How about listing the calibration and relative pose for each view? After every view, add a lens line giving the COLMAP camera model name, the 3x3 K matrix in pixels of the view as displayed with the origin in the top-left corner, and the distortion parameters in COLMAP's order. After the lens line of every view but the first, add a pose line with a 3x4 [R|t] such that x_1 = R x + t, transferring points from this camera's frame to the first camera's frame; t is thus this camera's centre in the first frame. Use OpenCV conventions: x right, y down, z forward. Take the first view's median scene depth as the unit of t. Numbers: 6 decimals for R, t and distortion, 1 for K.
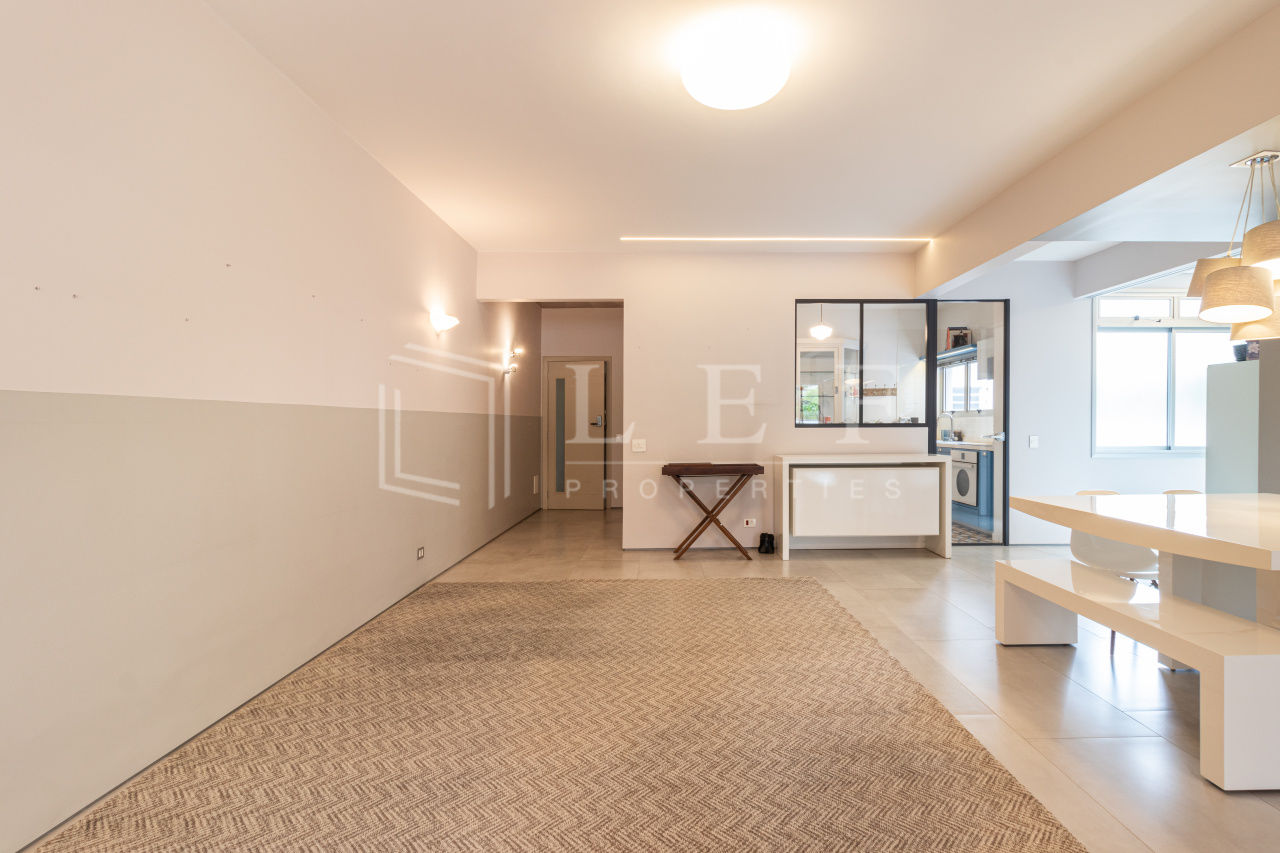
lens RADIAL K [[602.5, 0, 640.7], [0, 602.5, 428.9], [0, 0, 1]] dist [0.006016, -0.000600]
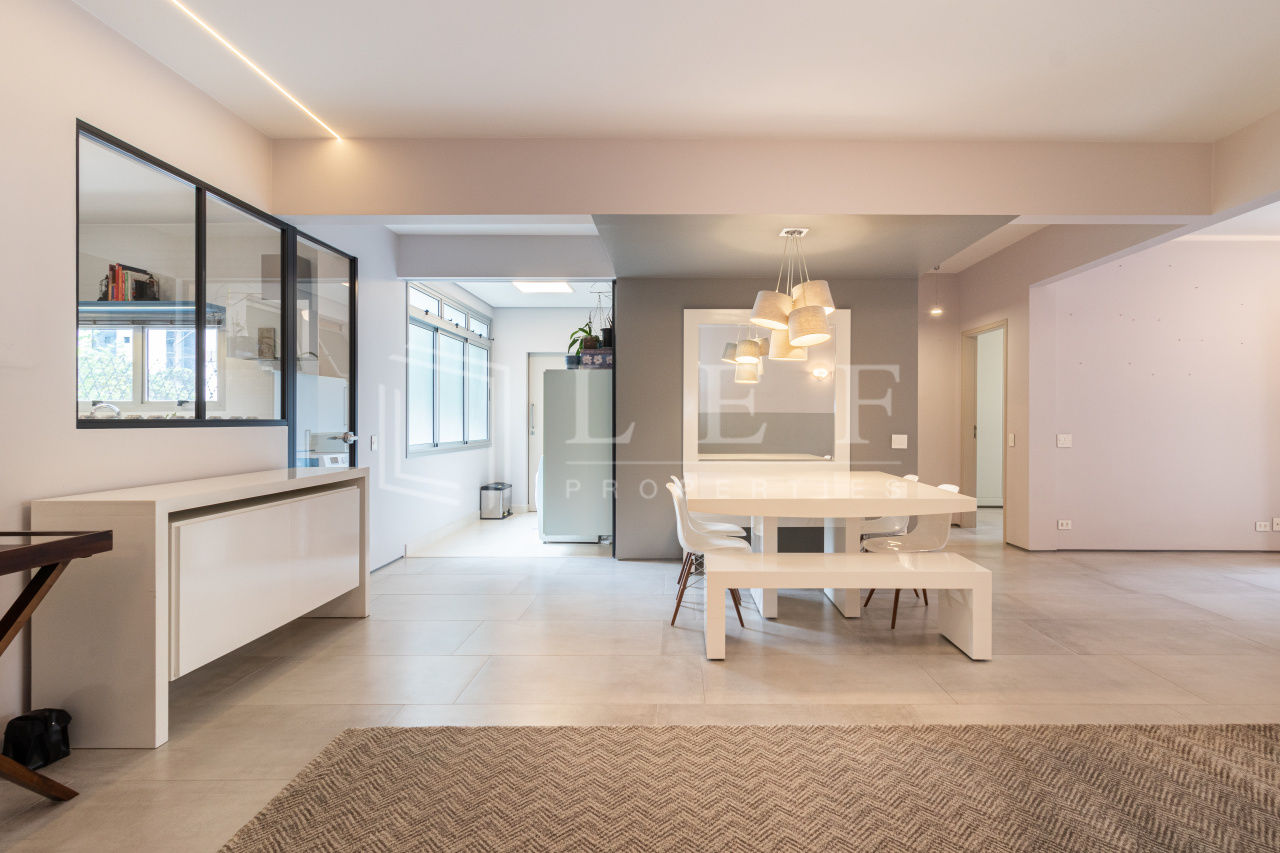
lens RADIAL K [[602.5, 0, 661.3], [0, 602.5, 424.2], [0, 0, 1]] dist [0.006016, -0.000600]
pose [[0.031790, -0.004415, 0.999485, -0.168873], [0.008680, 0.999954, 0.004141, -0.003500], [-0.999457, 0.008544, 0.031827, 0.649635]]
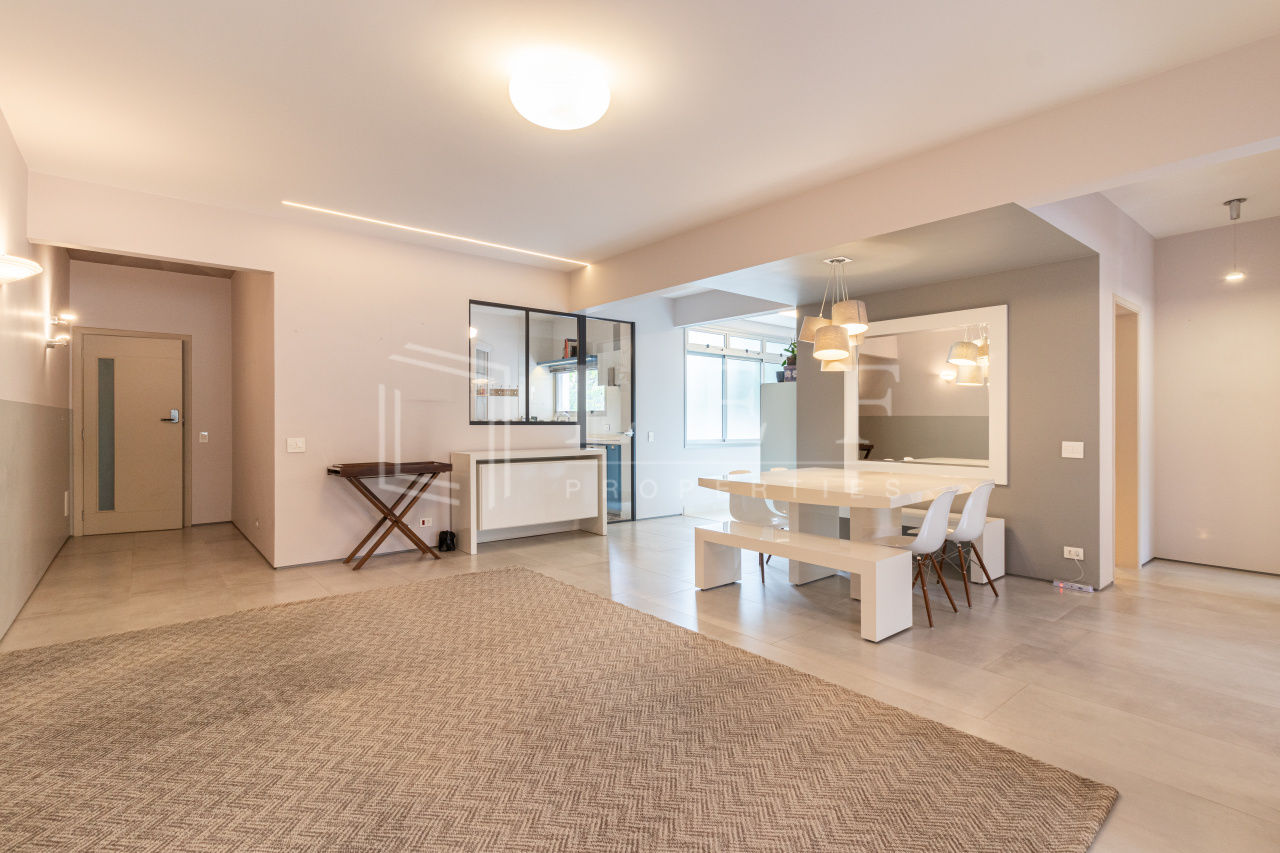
lens RADIAL K [[602.5, 0, 631.4], [0, 602.5, 417.9], [0, 0, 1]] dist [0.006016, -0.000600]
pose [[0.789992, 0.011218, 0.613015, -0.174630], [-0.001841, 0.999871, -0.015925, 0.002110], [-0.613115, 0.011453, 0.789911, 0.027884]]
